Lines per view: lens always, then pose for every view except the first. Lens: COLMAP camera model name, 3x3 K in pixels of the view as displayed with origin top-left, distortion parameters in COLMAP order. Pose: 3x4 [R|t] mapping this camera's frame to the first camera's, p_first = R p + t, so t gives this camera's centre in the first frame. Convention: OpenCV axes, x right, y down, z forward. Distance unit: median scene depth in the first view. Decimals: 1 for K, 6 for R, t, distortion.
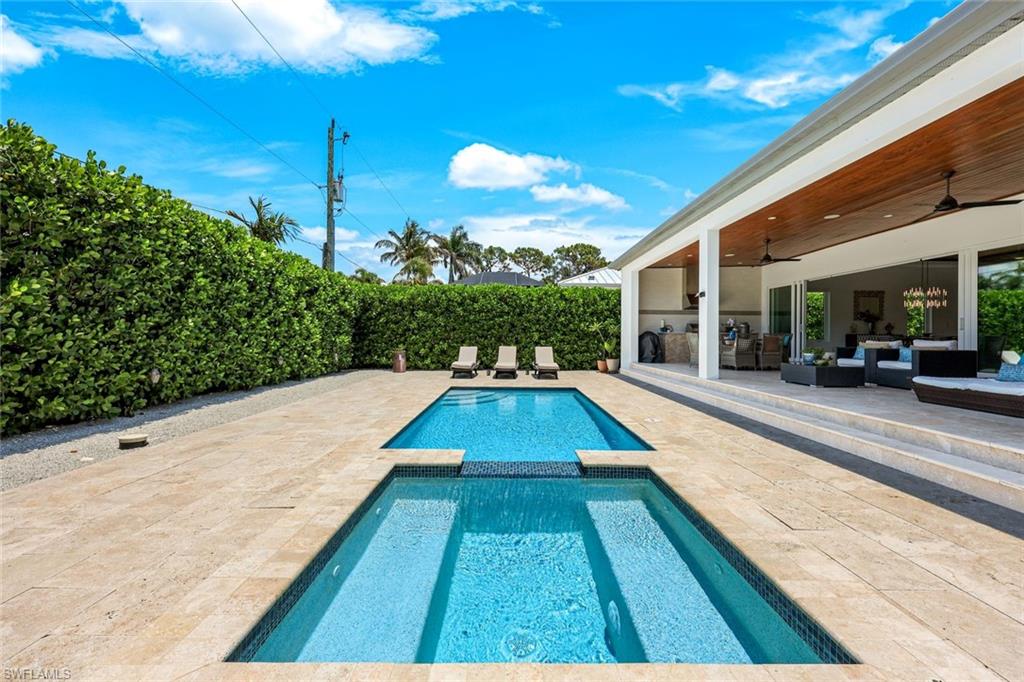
lens RADIAL K [[413.0, 0, 511.0], [0, 413.0, 332.0], [0, 0, 1]] dist [0.000016, 0.000038]
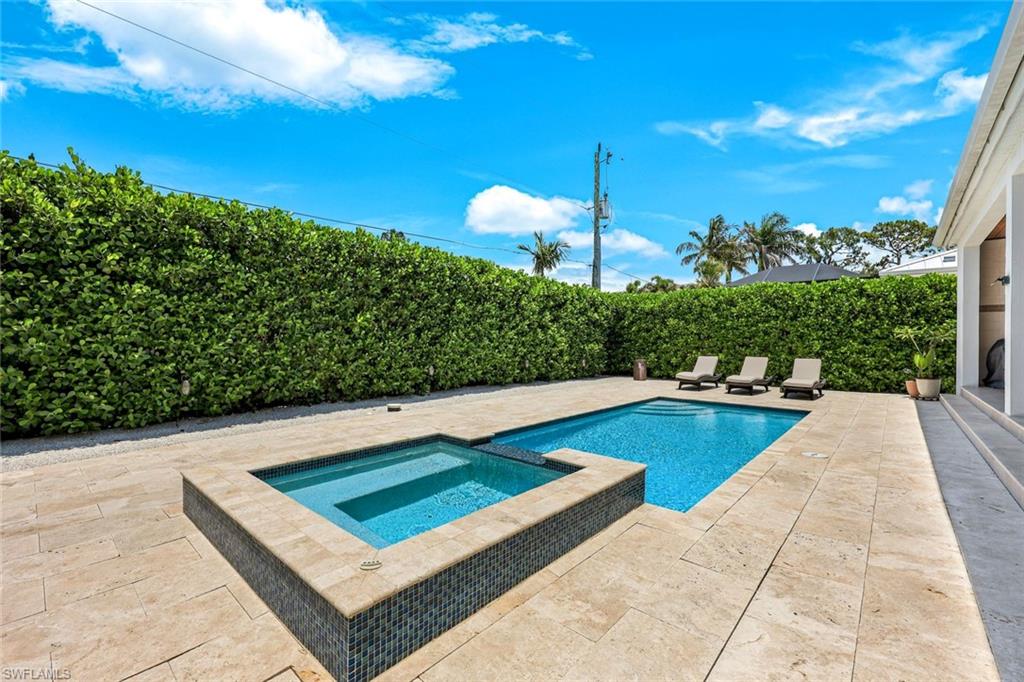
lens RADIAL K [[429.8, 0, 512.0], [0, 429.8, 341.0], [0, 0, 1]] dist [-0.000007, -0.000099]
pose [[0.747704, -0.001050, -0.664032, 0.271627], [0.003153, 0.999993, 0.001969, -0.002444], [0.664025, -0.003566, 0.747702, 0.009724]]
